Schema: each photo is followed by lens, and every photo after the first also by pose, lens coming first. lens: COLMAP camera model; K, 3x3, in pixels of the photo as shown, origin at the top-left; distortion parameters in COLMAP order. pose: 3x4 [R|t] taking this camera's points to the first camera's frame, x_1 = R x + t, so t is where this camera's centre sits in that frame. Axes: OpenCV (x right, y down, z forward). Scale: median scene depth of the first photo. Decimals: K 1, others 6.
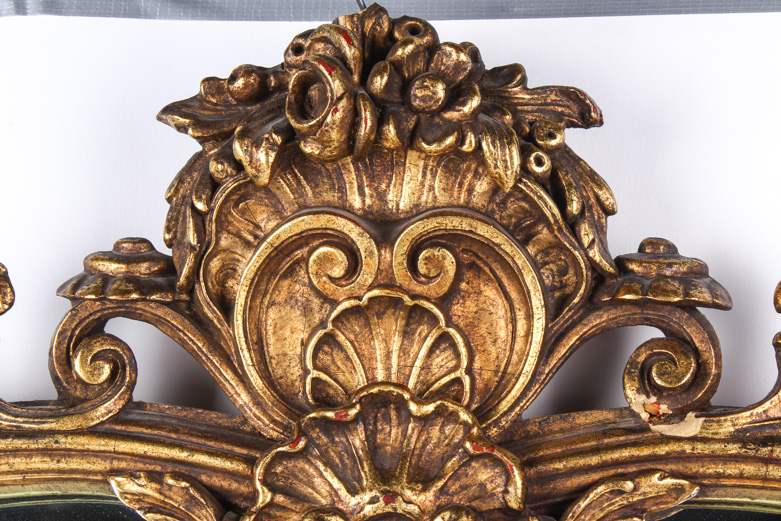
lens RADIAL K [[1789.4, 0, 390.5], [0, 1789.4, 260.5], [0, 0, 1]] dist [-0.003338, 0.579095]
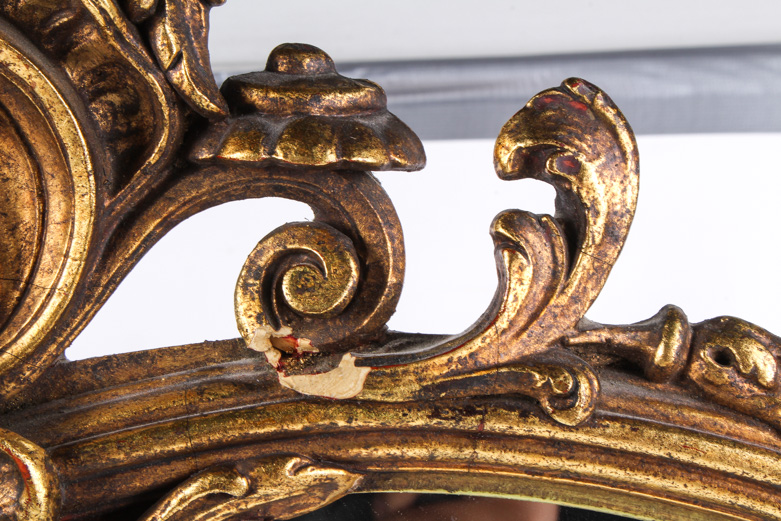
lens RADIAL K [[1789.4, 0, 390.5], [0, 1789.4, 260.5], [0, 0, 1]] dist [-0.003338, 0.579095]
pose [[0.992947, -0.014086, 0.117721, 0.112446], [-0.008076, 0.982575, 0.185691, -0.052881], [-0.118286, -0.185332, 0.975531, 0.433723]]
